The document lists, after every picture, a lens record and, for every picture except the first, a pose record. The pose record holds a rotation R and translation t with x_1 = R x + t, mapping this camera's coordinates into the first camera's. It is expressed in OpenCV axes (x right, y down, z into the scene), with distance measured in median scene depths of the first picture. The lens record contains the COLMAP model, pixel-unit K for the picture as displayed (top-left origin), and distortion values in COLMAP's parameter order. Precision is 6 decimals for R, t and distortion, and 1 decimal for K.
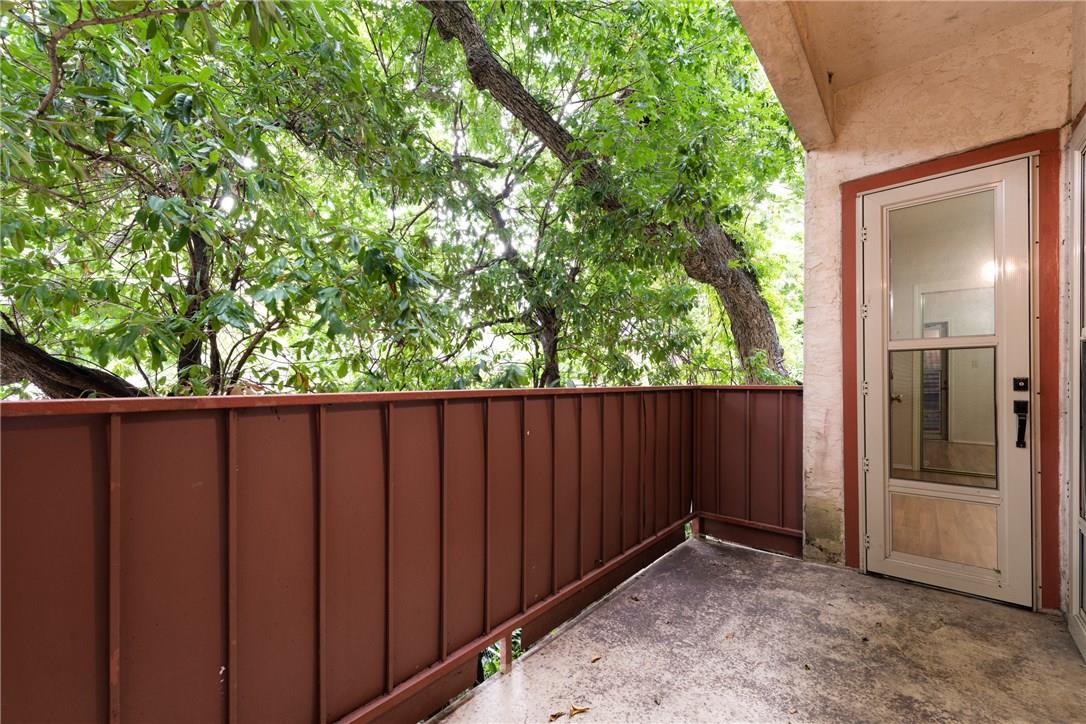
lens RADIAL K [[426.4, 0, 551.3], [0, 426.4, 381.5], [0, 0, 1]] dist [0.009637, -0.002325]
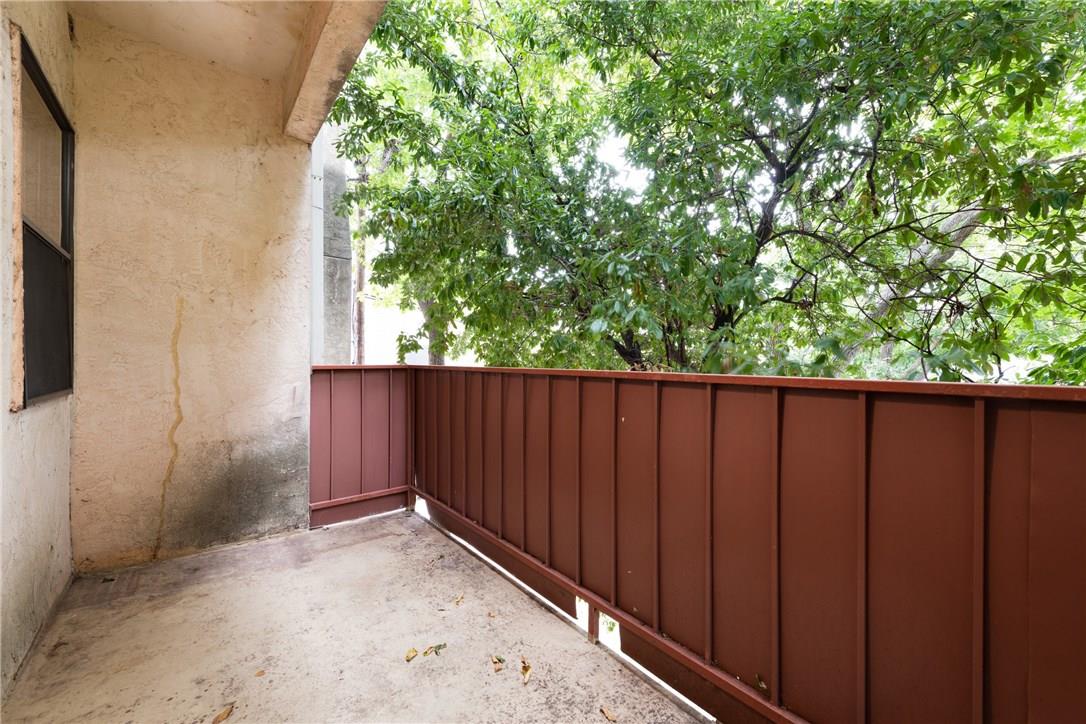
lens RADIAL K [[426.4, 0, 543.5], [0, 426.4, 358.5], [0, 0, 1]] dist [0.009637, -0.002325]
pose [[-0.180967, 0.003952, -0.983481, 0.930239], [0.001573, 0.999992, 0.003728, -0.015190], [0.983488, -0.000872, -0.180972, 1.056650]]
